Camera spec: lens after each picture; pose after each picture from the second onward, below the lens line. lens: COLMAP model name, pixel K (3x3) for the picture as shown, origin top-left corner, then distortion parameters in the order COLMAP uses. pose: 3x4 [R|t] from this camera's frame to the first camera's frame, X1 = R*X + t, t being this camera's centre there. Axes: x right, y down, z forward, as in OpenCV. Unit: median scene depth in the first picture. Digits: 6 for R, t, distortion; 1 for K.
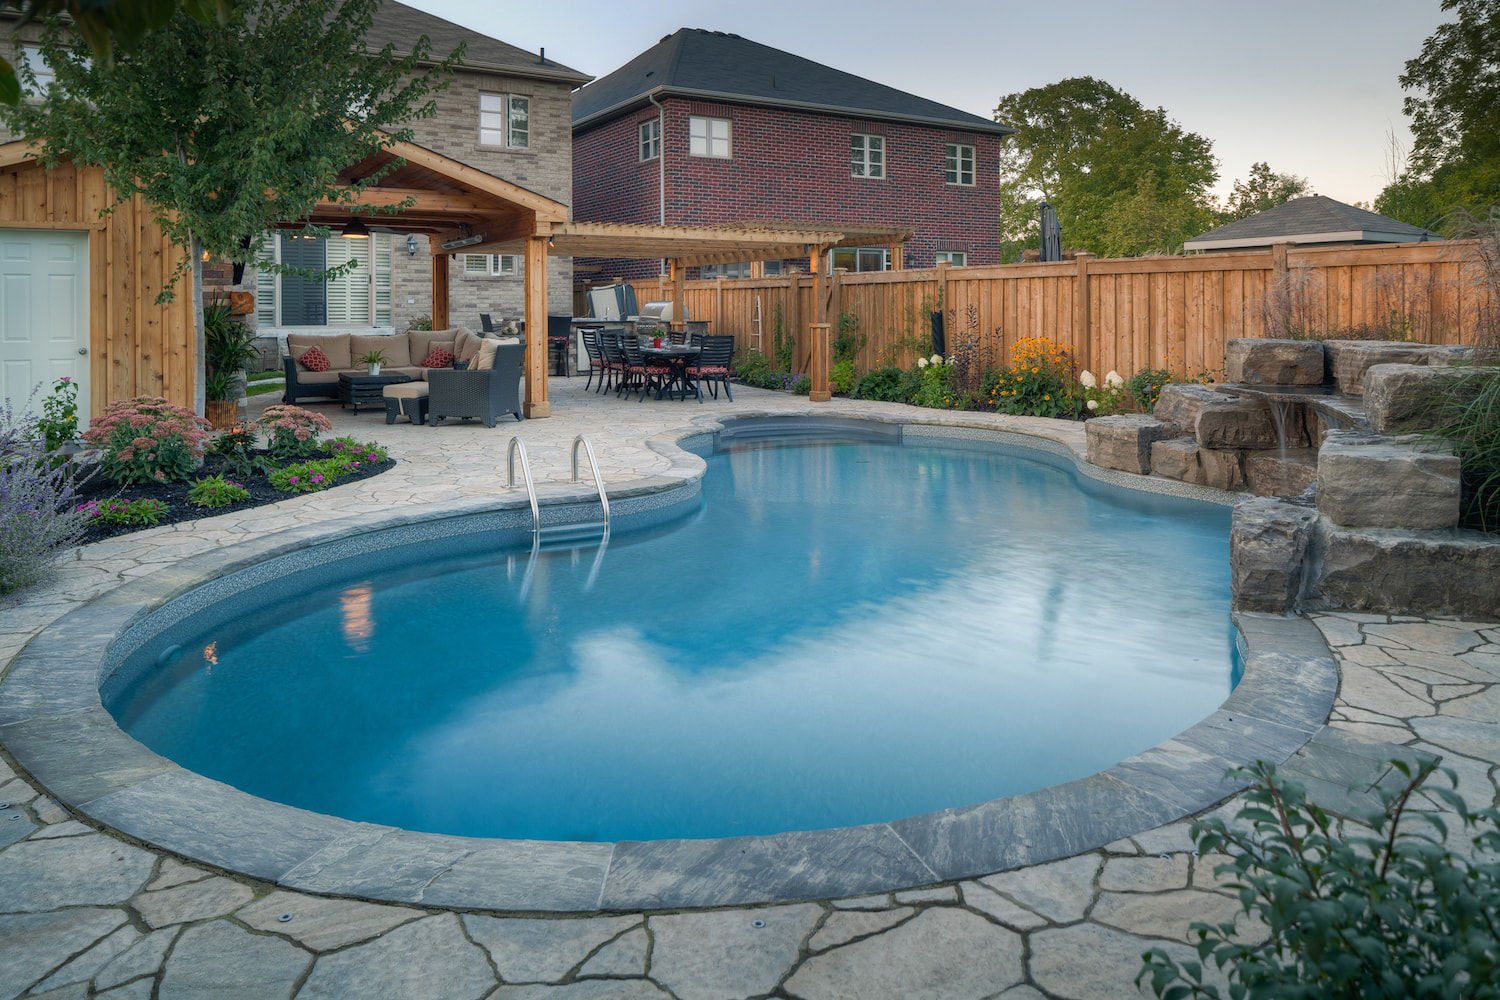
lens RADIAL K [[992.7, 0, 703.4], [0, 992.7, 385.7], [0, 0, 1]] dist [-0.009074, 0.001330]
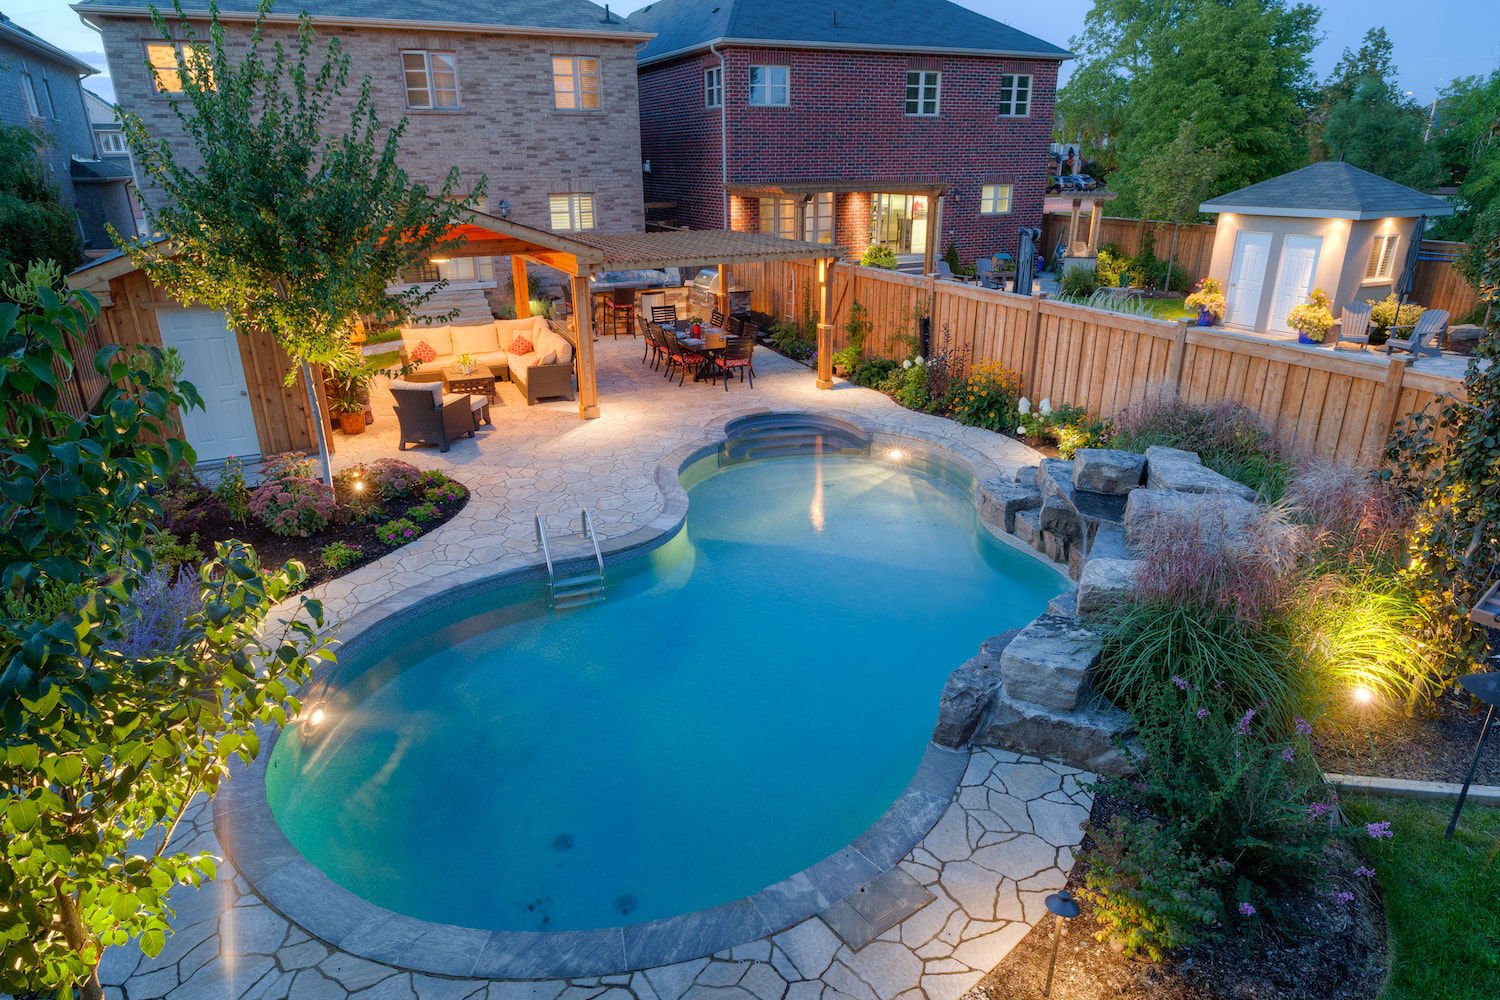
lens RADIAL K [[902.8, 0, 752.3], [0, 902.8, 501.5], [0, 0, 1]] dist [0.002579, -0.000709]
pose [[0.994880, 0.035478, -0.094631, 0.157610], [-0.000099, 0.936697, 0.350141, -0.276184], [0.101063, -0.348339, 0.931905, -0.111449]]
